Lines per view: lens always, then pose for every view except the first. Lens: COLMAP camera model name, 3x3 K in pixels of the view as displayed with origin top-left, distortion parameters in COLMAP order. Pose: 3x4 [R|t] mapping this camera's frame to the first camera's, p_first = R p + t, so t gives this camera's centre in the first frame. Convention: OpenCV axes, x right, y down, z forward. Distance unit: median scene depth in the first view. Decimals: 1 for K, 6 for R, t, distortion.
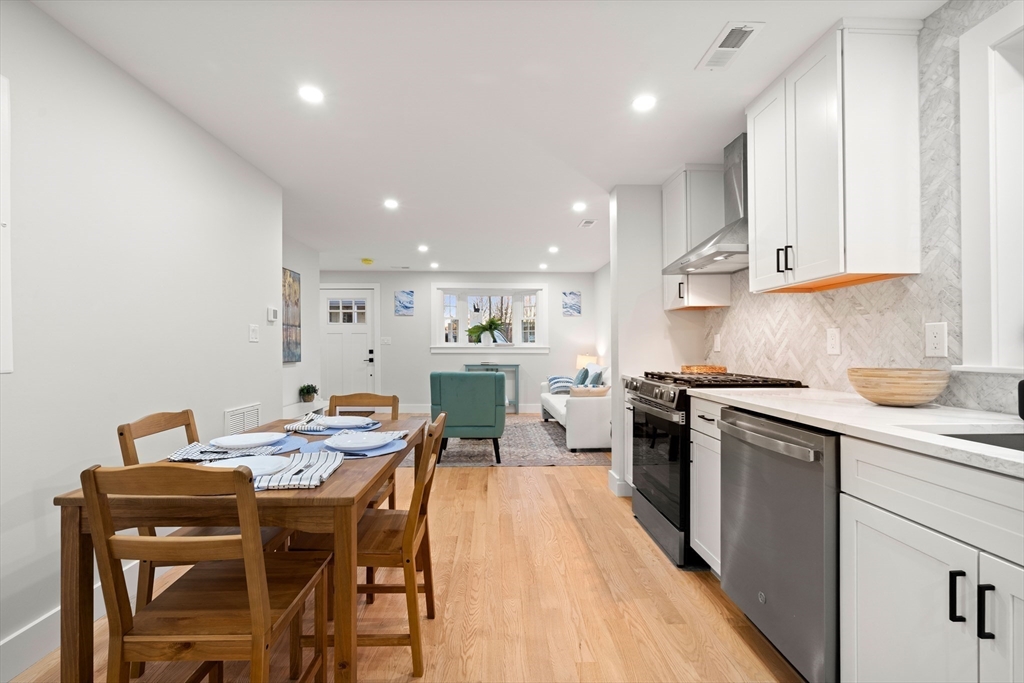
lens RADIAL K [[465.1, 0, 506.3], [0, 465.1, 345.4], [0, 0, 1]] dist [-0.000819, 0.000745]
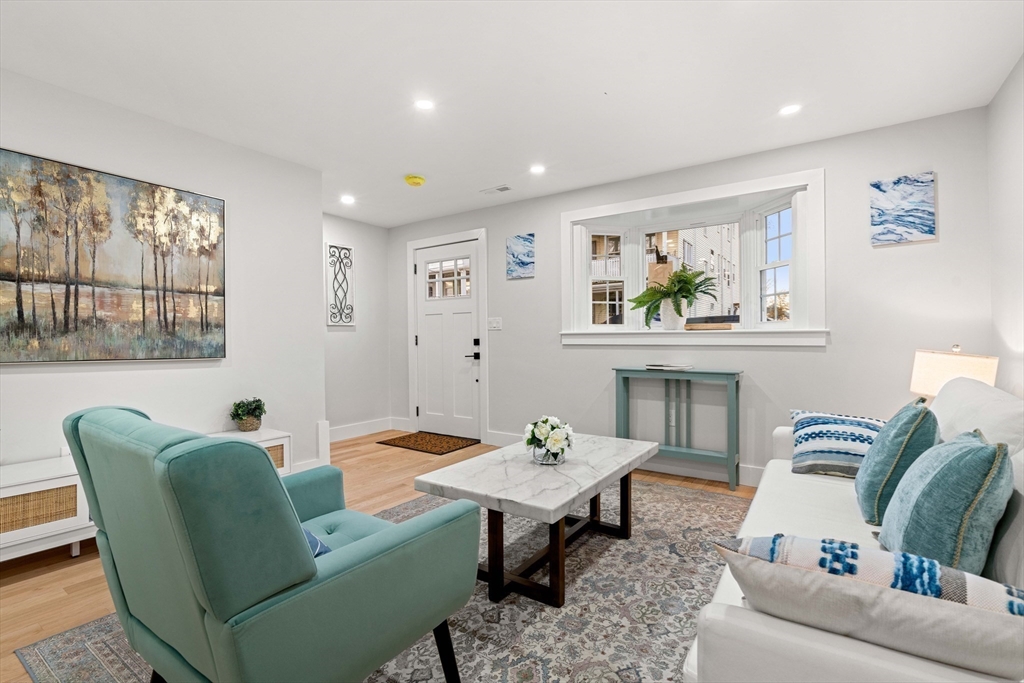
lens RADIAL K [[471.1, 0, 512.0], [0, 471.1, 341.5], [0, 0, 1]] dist [-0.000639, 0.000258]
pose [[0.807159, -0.001044, -0.590333, 0.327568], [0.005416, 0.999969, 0.005637, 0.027732], [0.590310, -0.007747, 0.807140, 1.532977]]
